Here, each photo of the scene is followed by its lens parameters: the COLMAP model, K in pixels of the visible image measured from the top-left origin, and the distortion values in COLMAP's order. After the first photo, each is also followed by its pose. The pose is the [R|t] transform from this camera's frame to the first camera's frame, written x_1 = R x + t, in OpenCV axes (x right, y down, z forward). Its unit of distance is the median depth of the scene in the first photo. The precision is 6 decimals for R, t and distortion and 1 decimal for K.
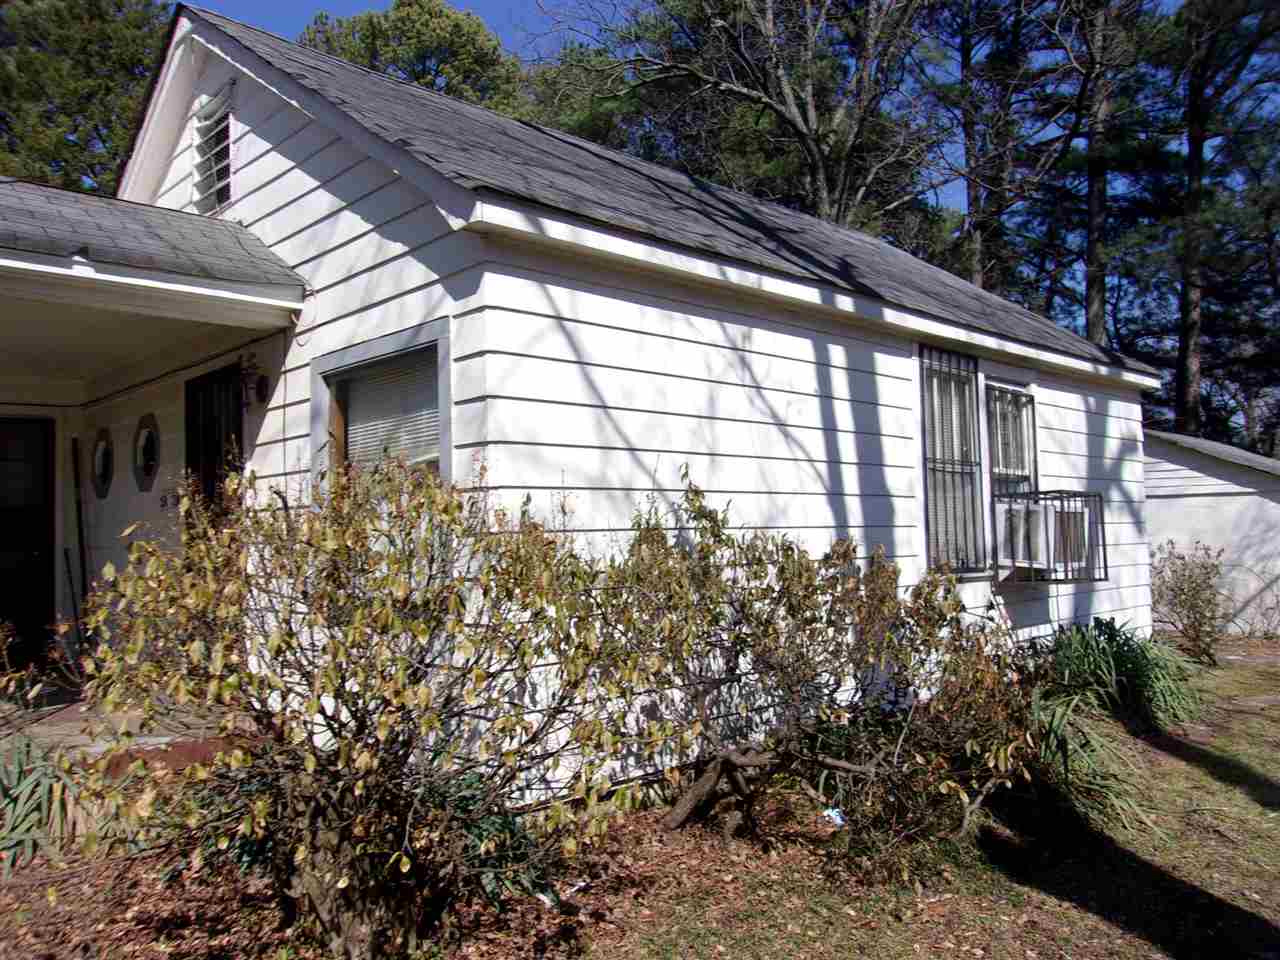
lens RADIAL K [[991.9, 0, 639.6], [0, 991.9, 478.0], [0, 0, 1]] dist [0.006502, 0.013683]
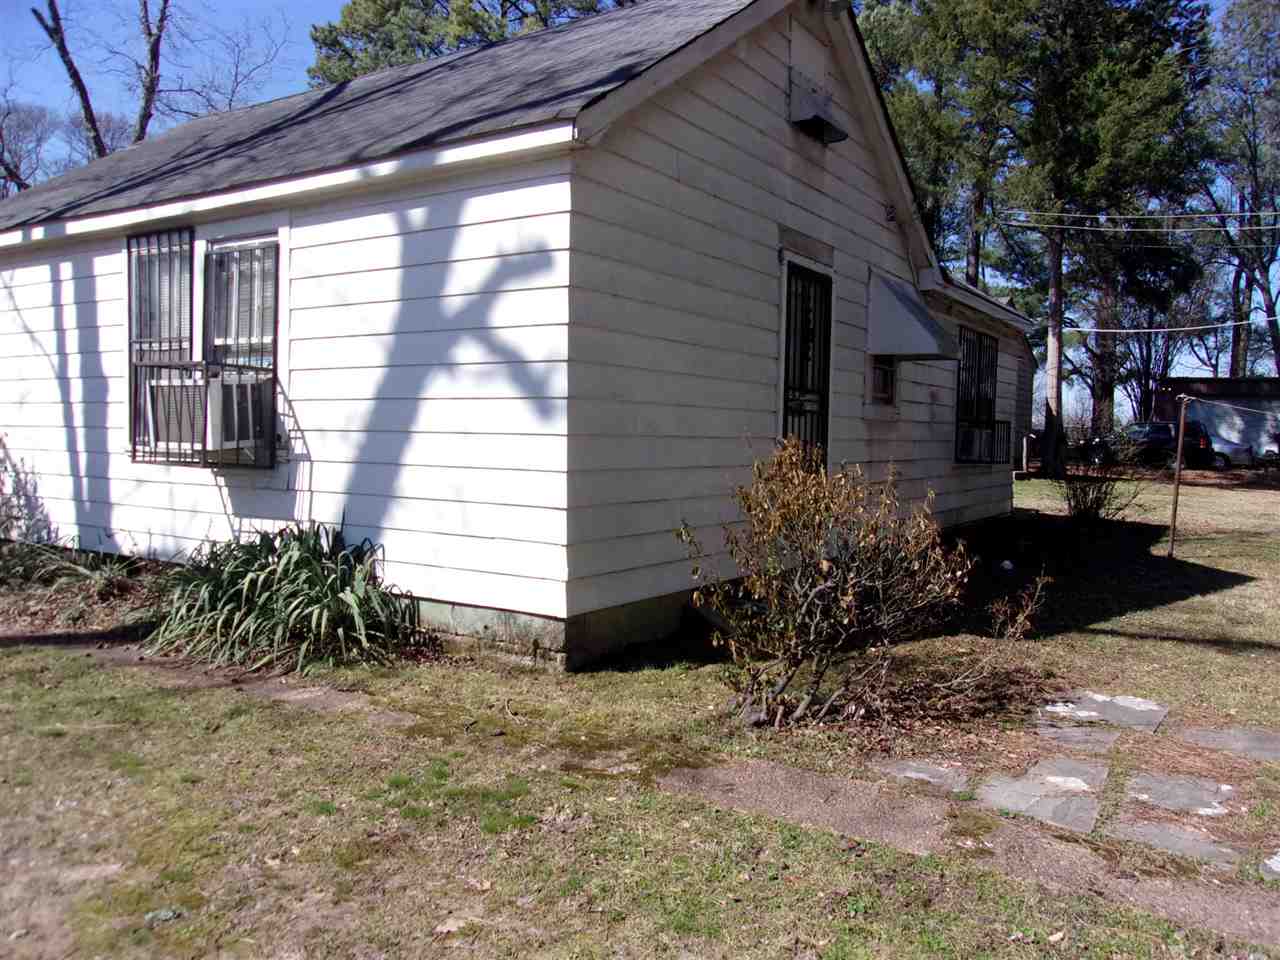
lens RADIAL K [[991.9, 0, 641.0], [0, 991.9, 479.2], [0, 0, 1]] dist [0.006502, 0.013683]
pose [[0.219291, 0.067964, -0.973290, 1.569877], [0.039462, 0.996137, 0.078451, 0.072173], [0.974861, -0.055611, 0.215761, 1.363712]]
